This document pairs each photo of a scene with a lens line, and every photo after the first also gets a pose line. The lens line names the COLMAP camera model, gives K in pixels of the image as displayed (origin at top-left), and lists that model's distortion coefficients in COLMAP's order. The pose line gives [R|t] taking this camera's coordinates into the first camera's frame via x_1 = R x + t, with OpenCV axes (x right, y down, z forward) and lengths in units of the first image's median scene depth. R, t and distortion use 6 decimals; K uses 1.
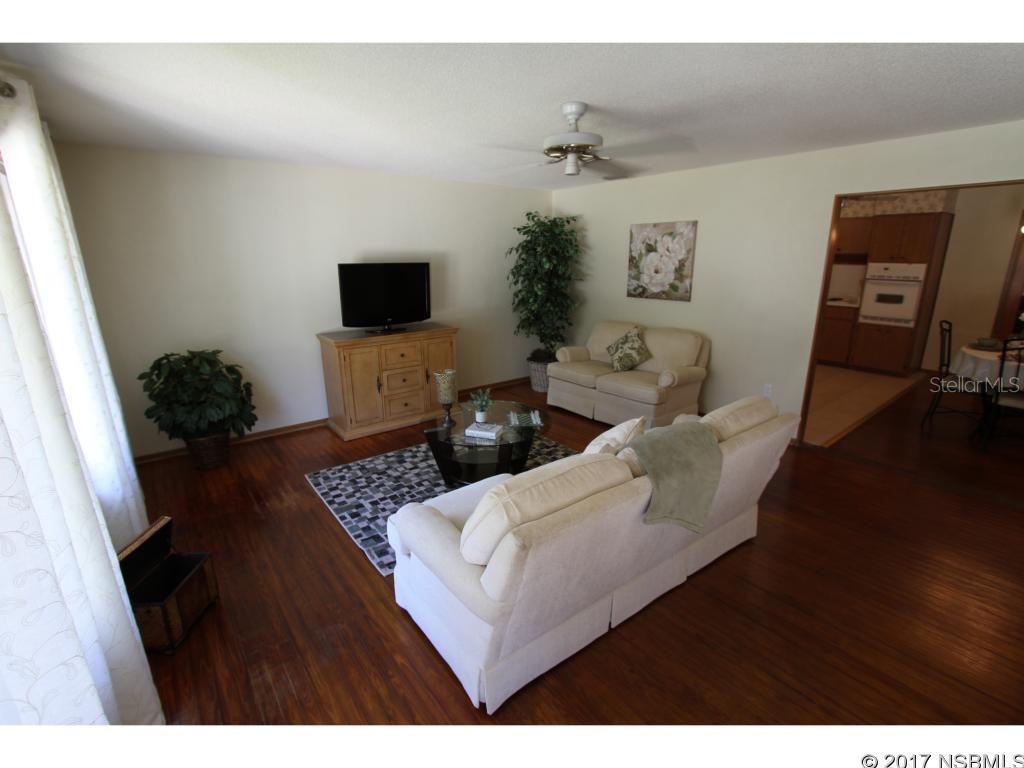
lens RADIAL K [[472.6, 0, 511.0], [0, 472.6, 383.2], [0, 0, 1]] dist [-0.015802, 0.001282]
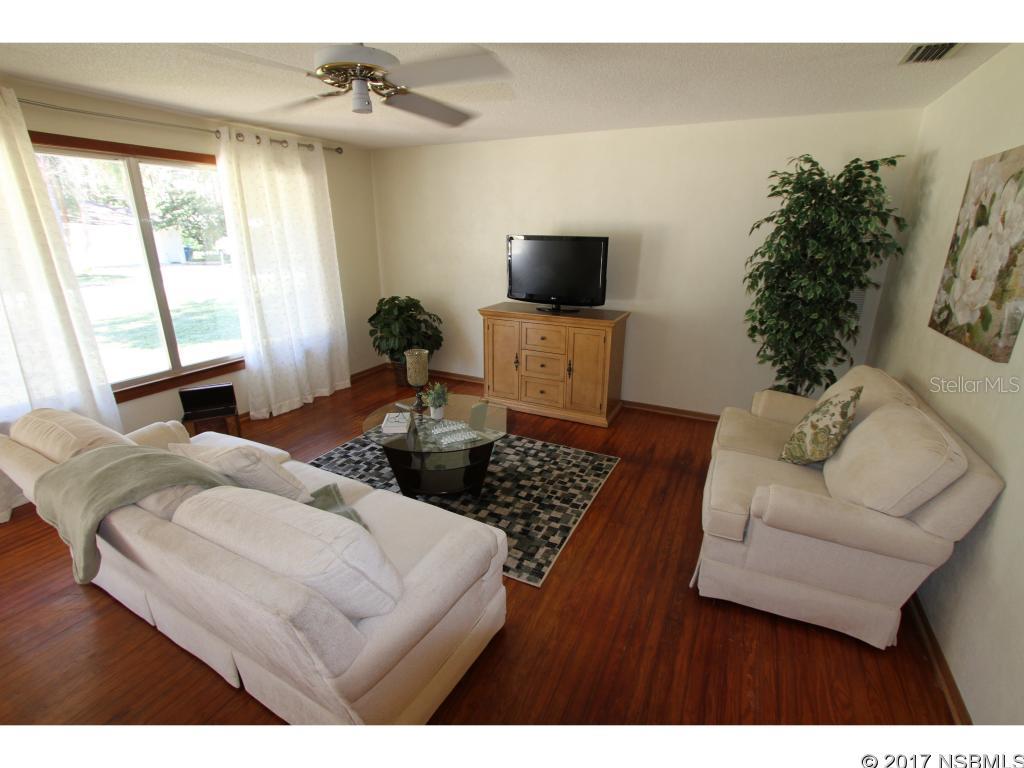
lens RADIAL K [[473.0, 0, 510.7], [0, 473.0, 380.7], [0, 0, 1]] dist [-0.018552, 0.004428]
pose [[0.432028, 0.283033, -0.856297, 0.537689], [-0.245638, 0.950510, 0.190242, -0.136791], [0.867763, 0.128149, 0.480171, 0.503783]]
